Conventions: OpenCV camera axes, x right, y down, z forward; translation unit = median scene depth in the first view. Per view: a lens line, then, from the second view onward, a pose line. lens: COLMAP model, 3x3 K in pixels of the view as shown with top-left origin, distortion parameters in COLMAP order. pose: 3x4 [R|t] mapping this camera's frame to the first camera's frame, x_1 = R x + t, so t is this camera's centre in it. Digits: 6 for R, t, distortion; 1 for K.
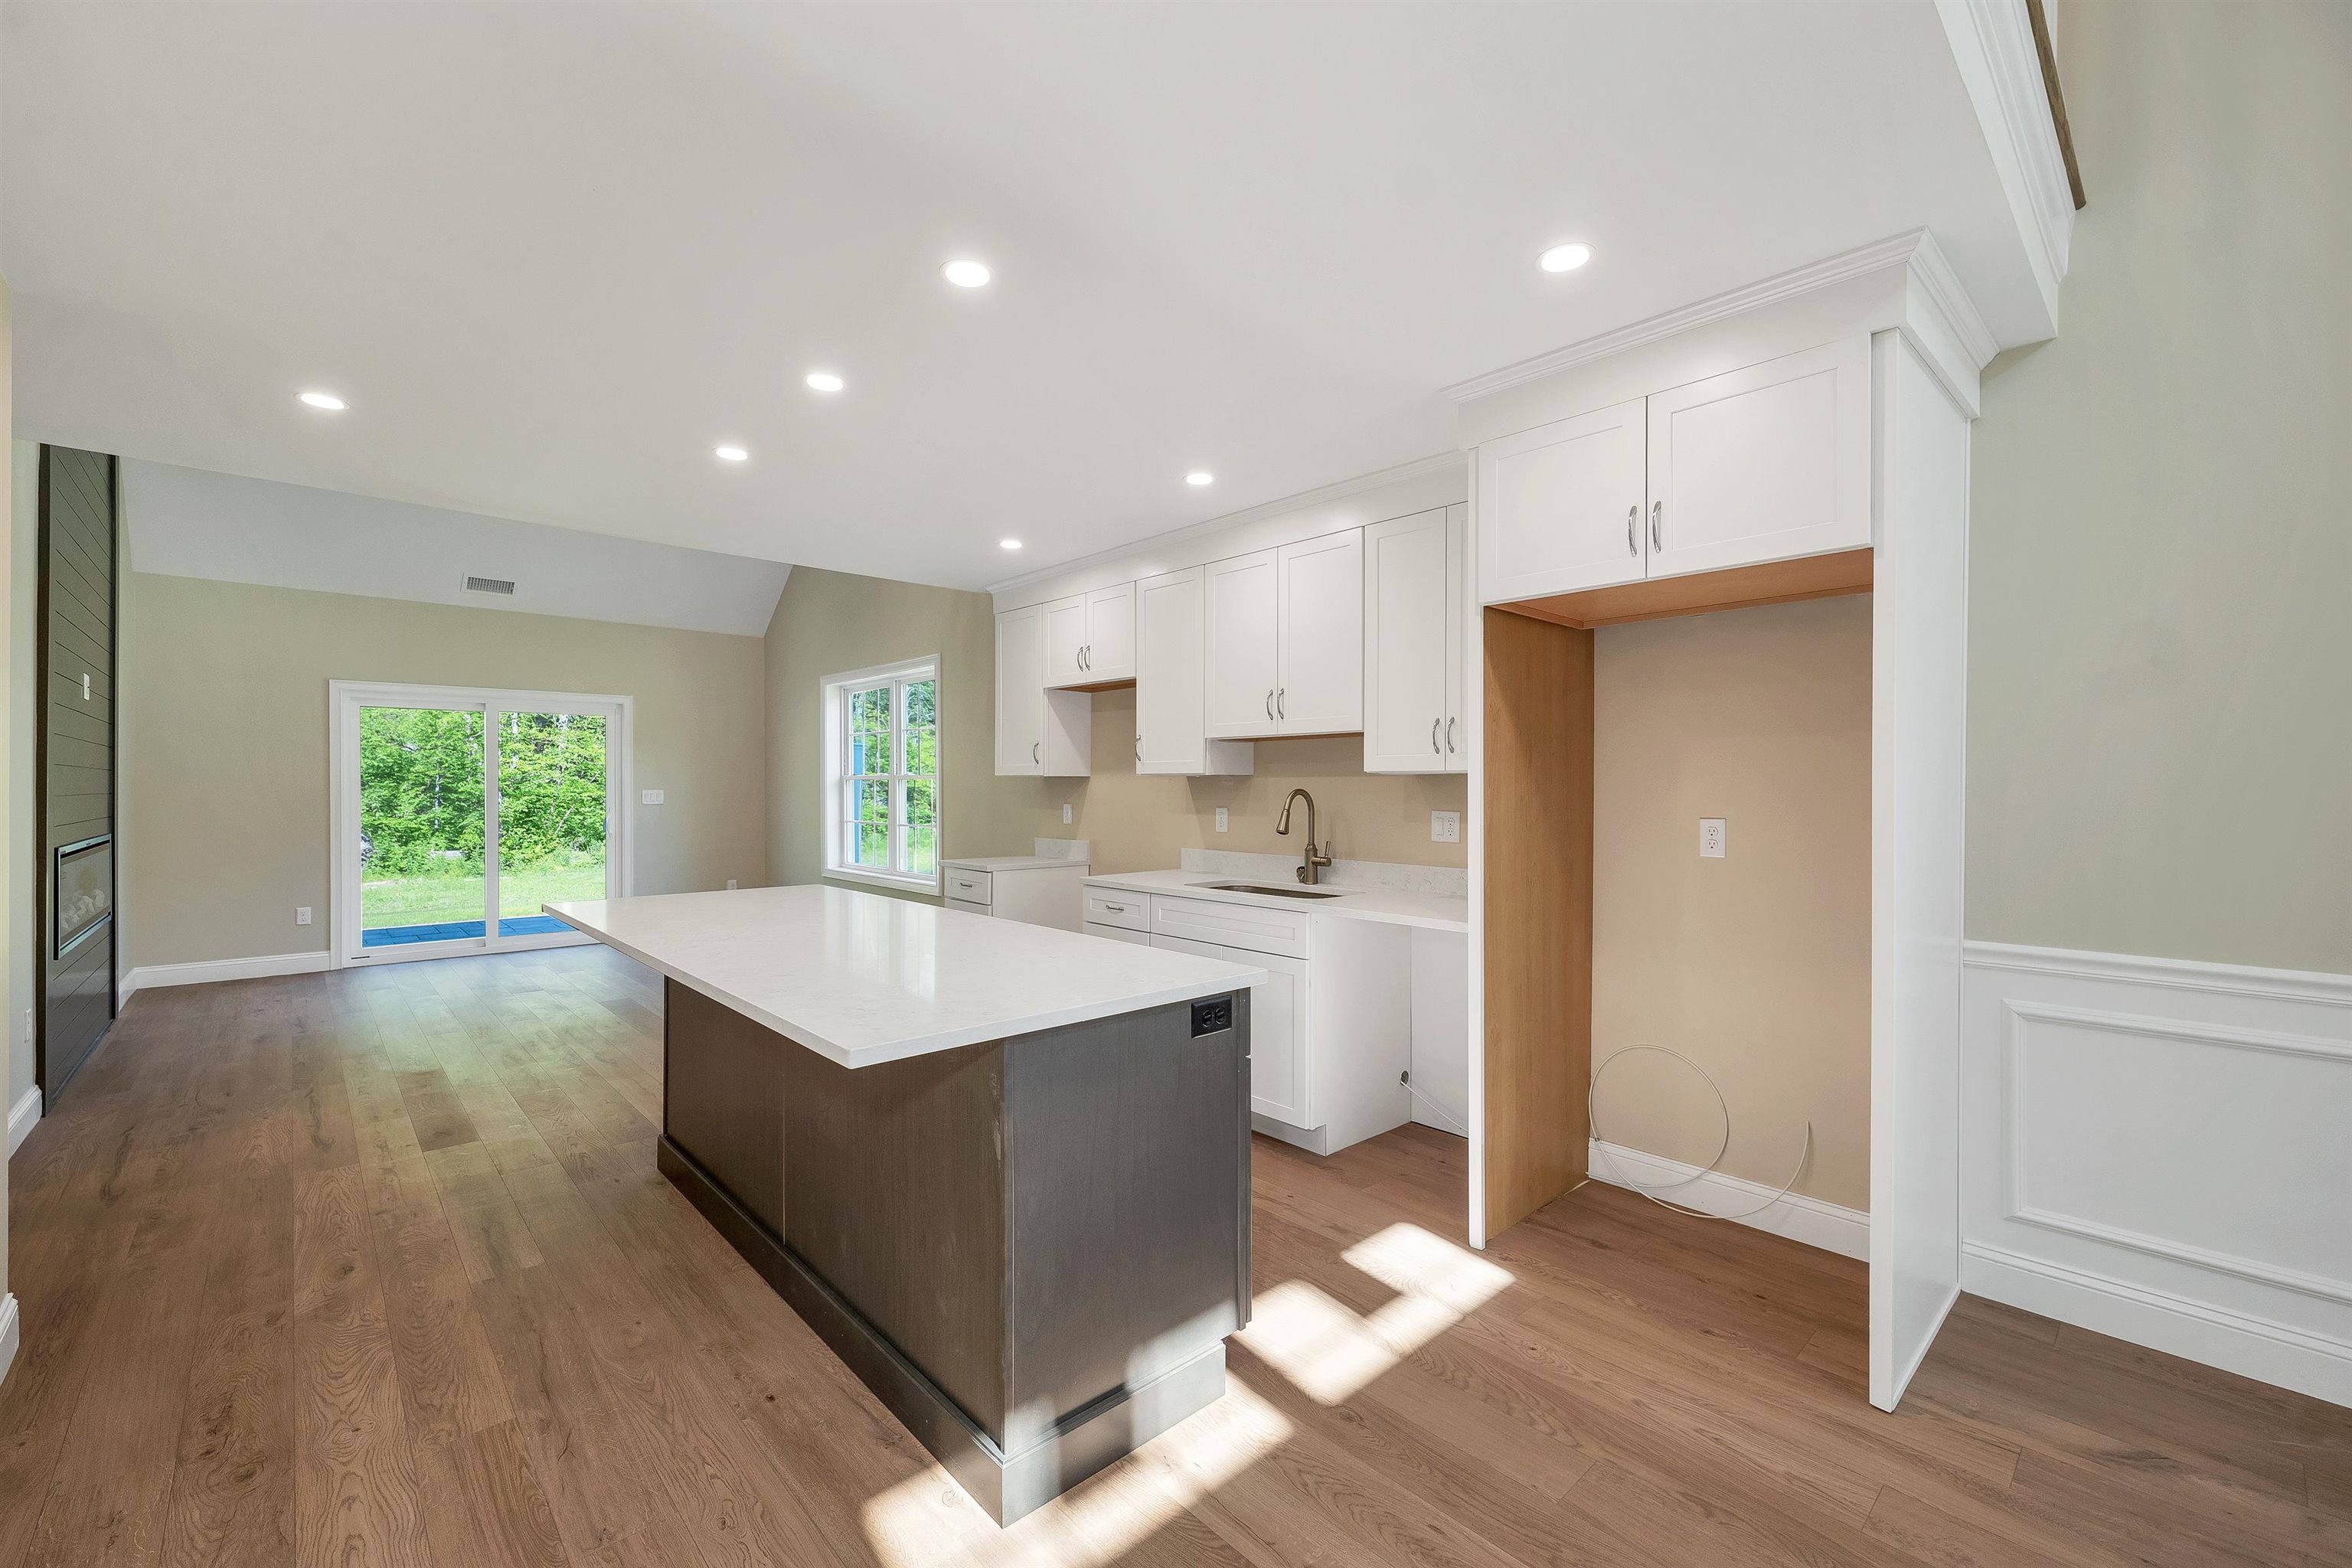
lens RADIAL K [[964.5, 0, 1174.3], [0, 964.5, 788.5], [0, 0, 1]] dist [0.001676, 0.000052]
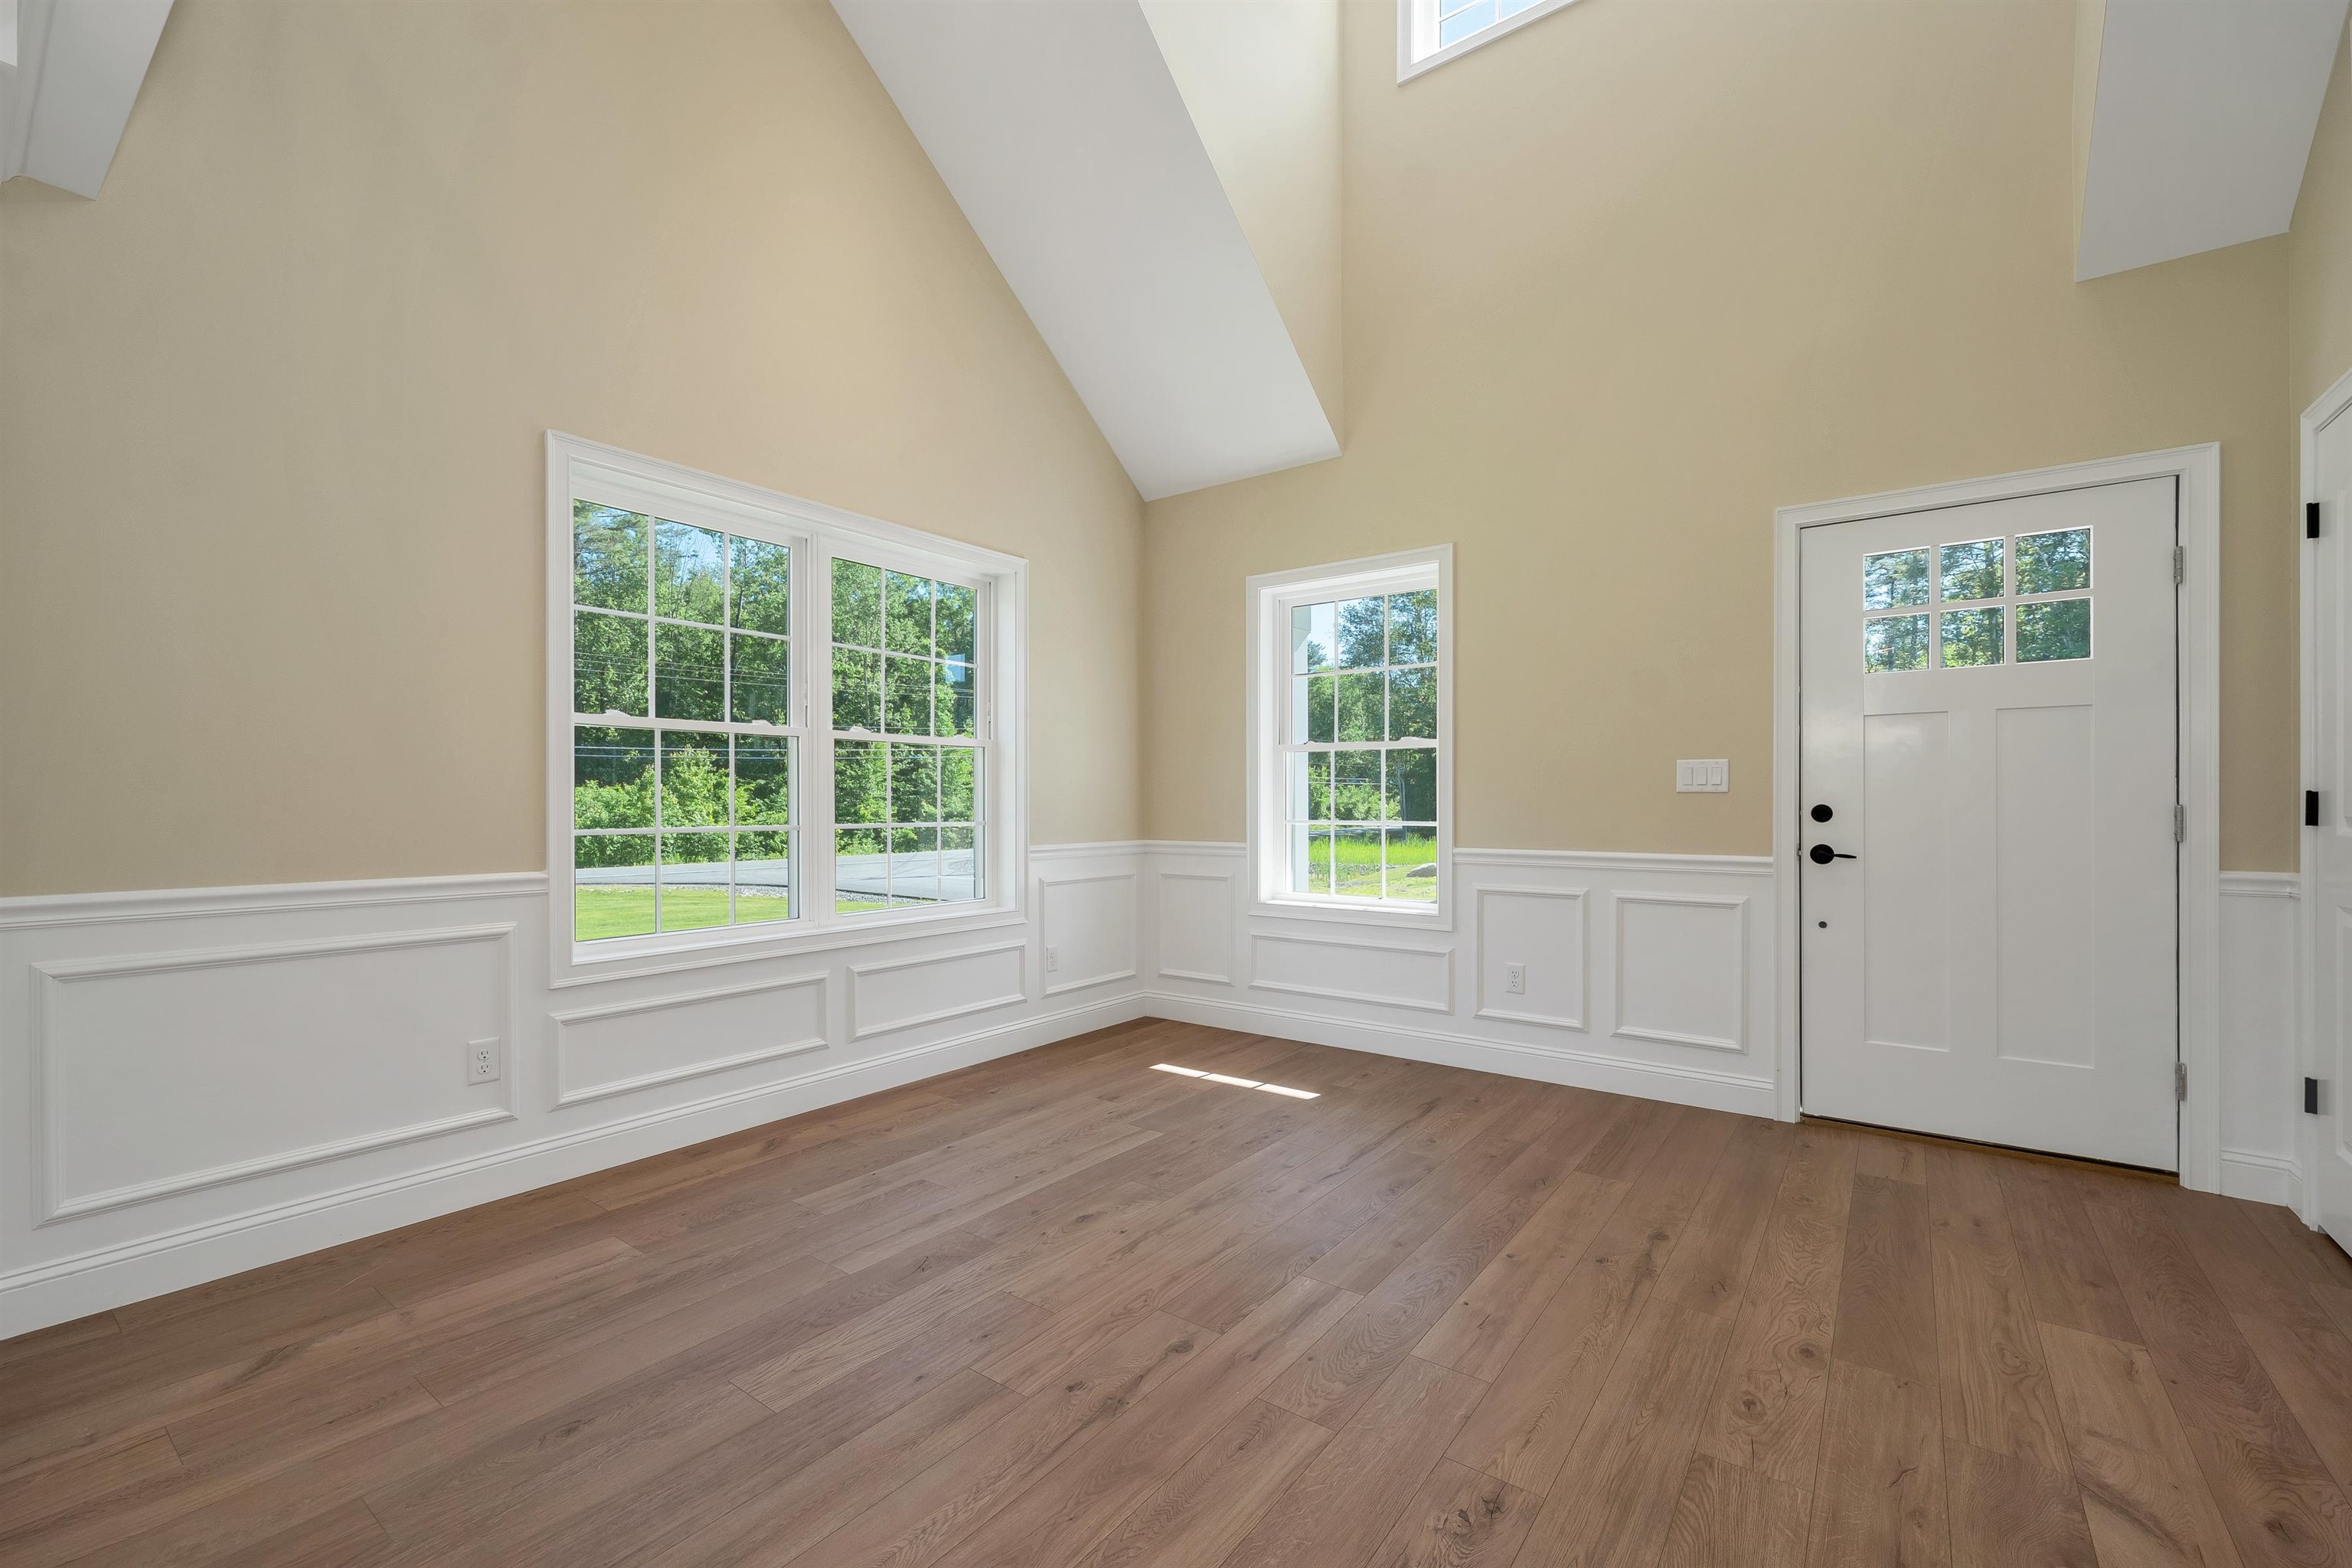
lens RADIAL K [[970.5, 0, 1172.2], [0, 970.5, 801.6], [0, 0, 1]] dist [0.001351, 0.000337]
pose [[-0.183884, 0.001710, 0.982946, -0.082084], [0.003536, 0.999993, -0.001078, 0.049257], [-0.982942, 0.003277, -0.183889, 0.113919]]
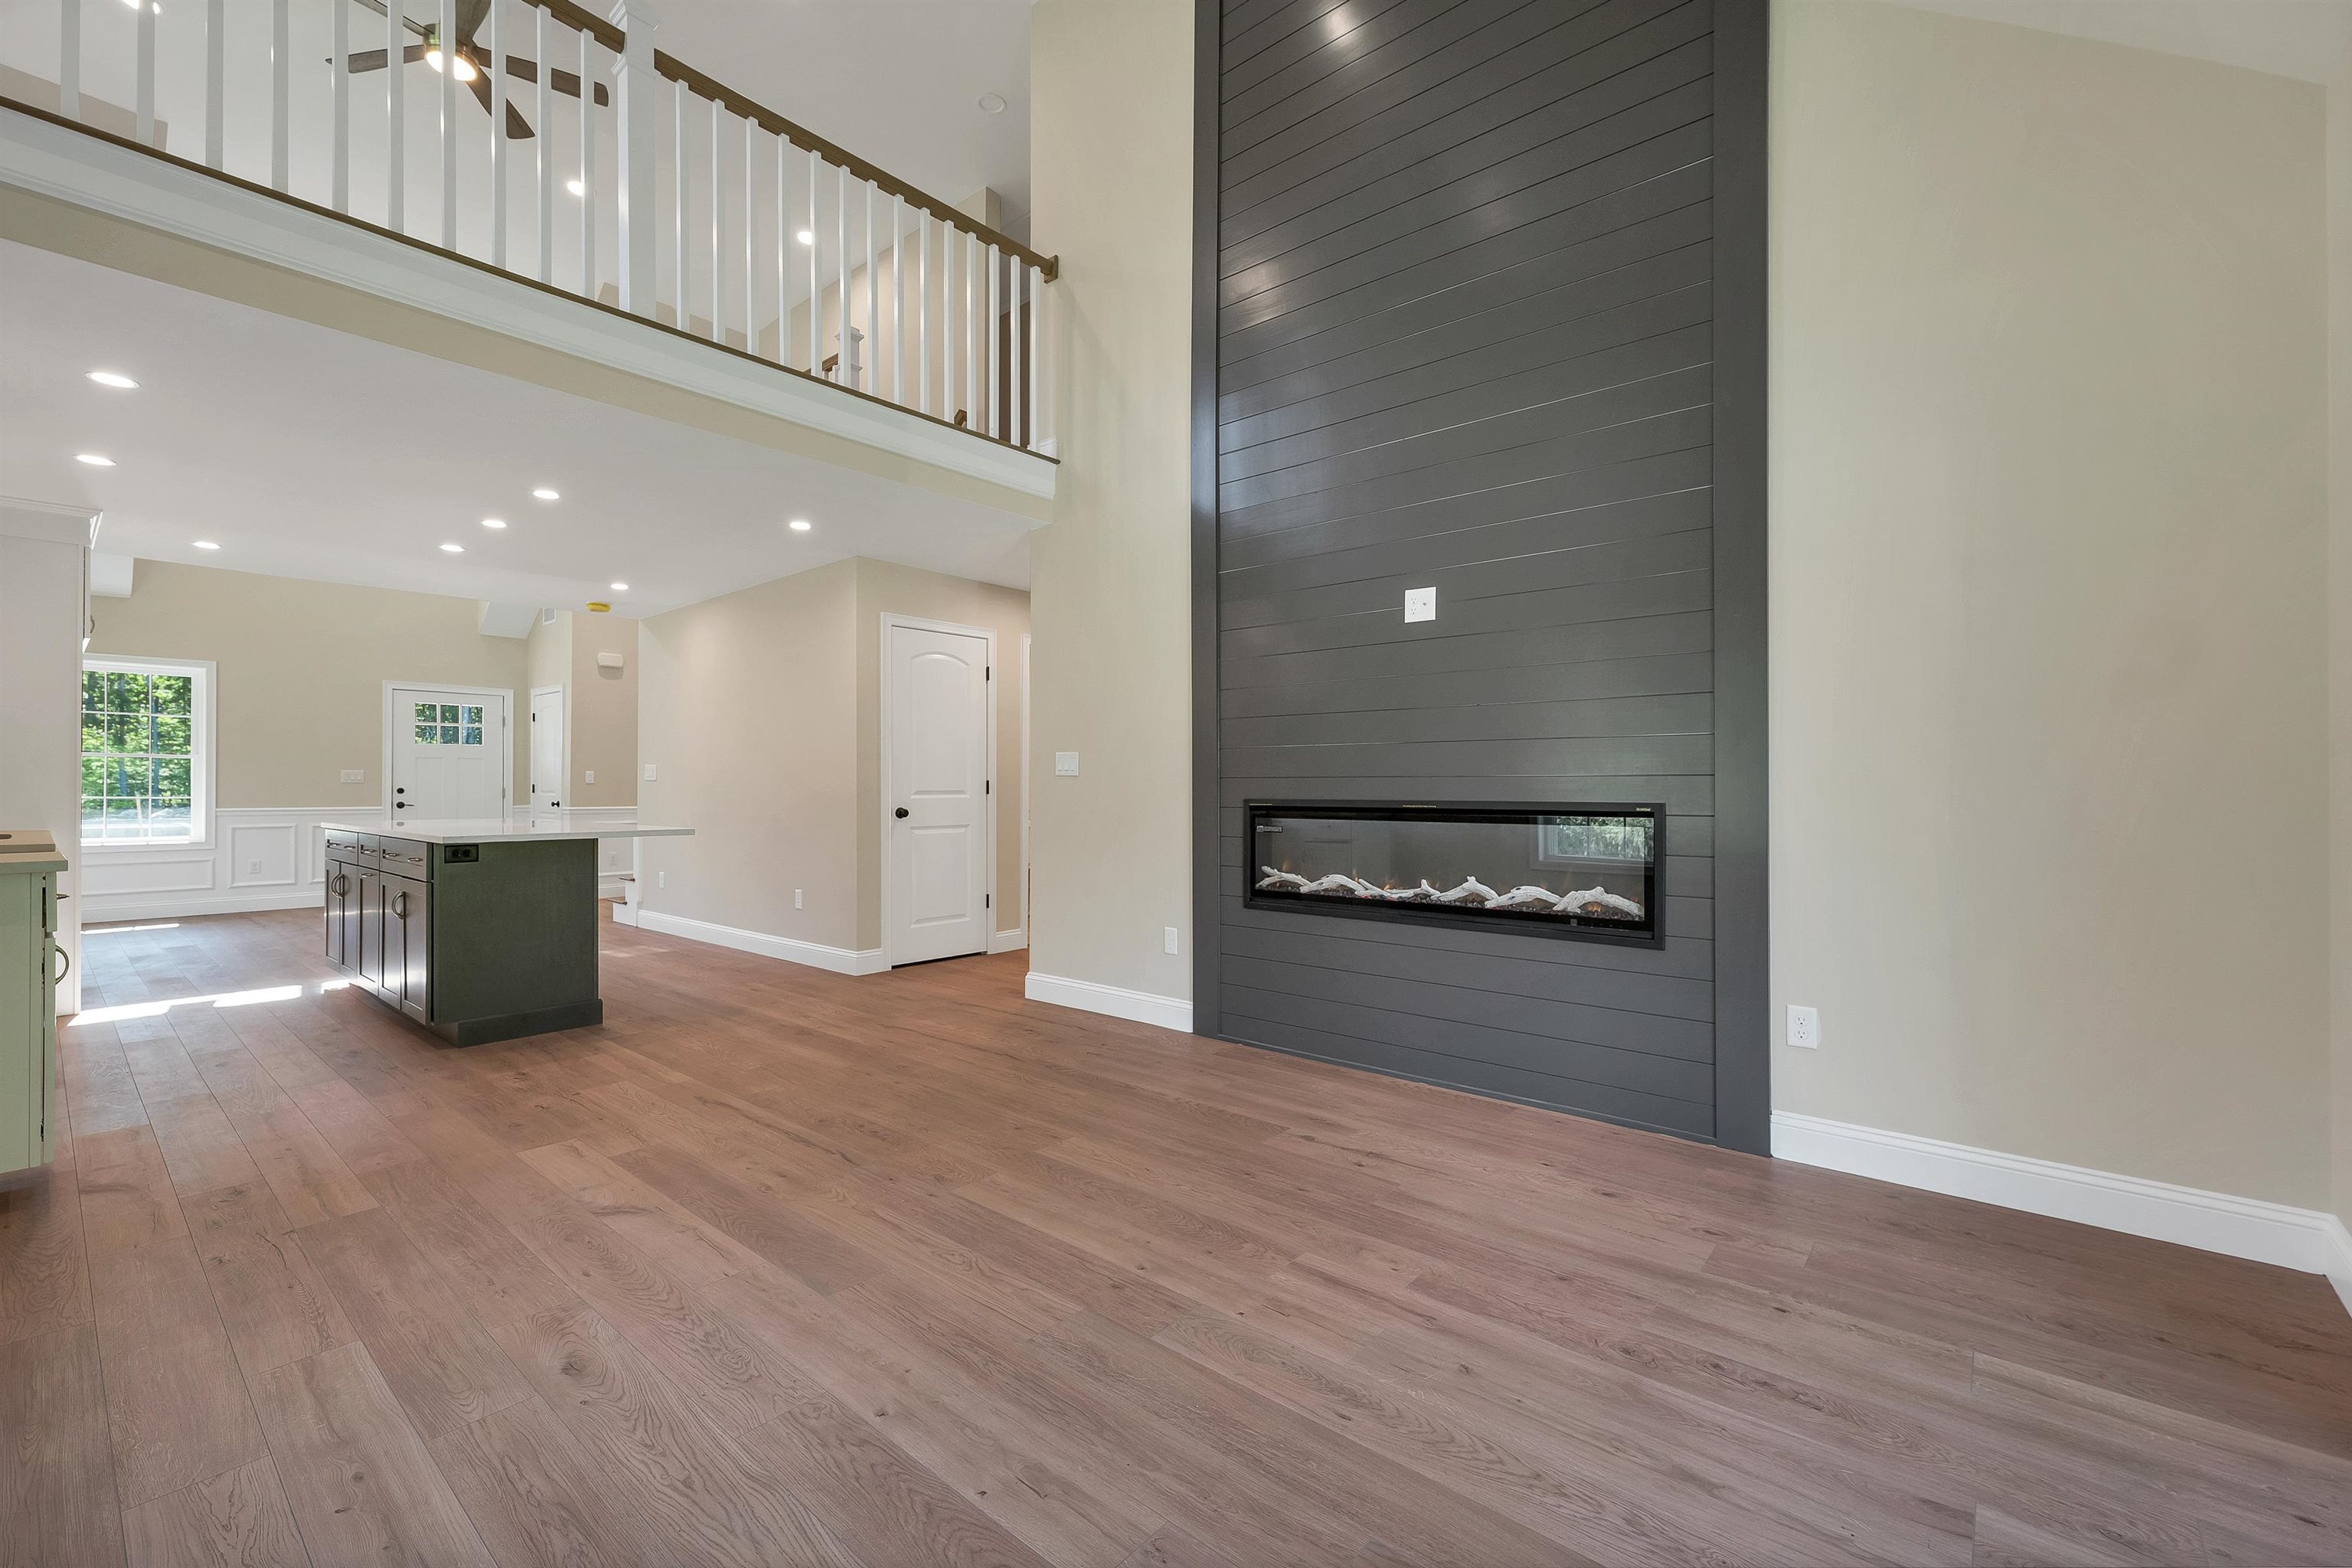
lens RADIAL K [[981.3, 0, 1177.4], [0, 981.3, 780.6], [0, 0, 1]] dist [0.002897, -0.000068]
pose [[-0.992608, -0.001369, -0.121354, -0.918628], [-0.000817, 0.999989, -0.004595, 0.044861], [0.121359, -0.004462, -0.992599, 1.941040]]
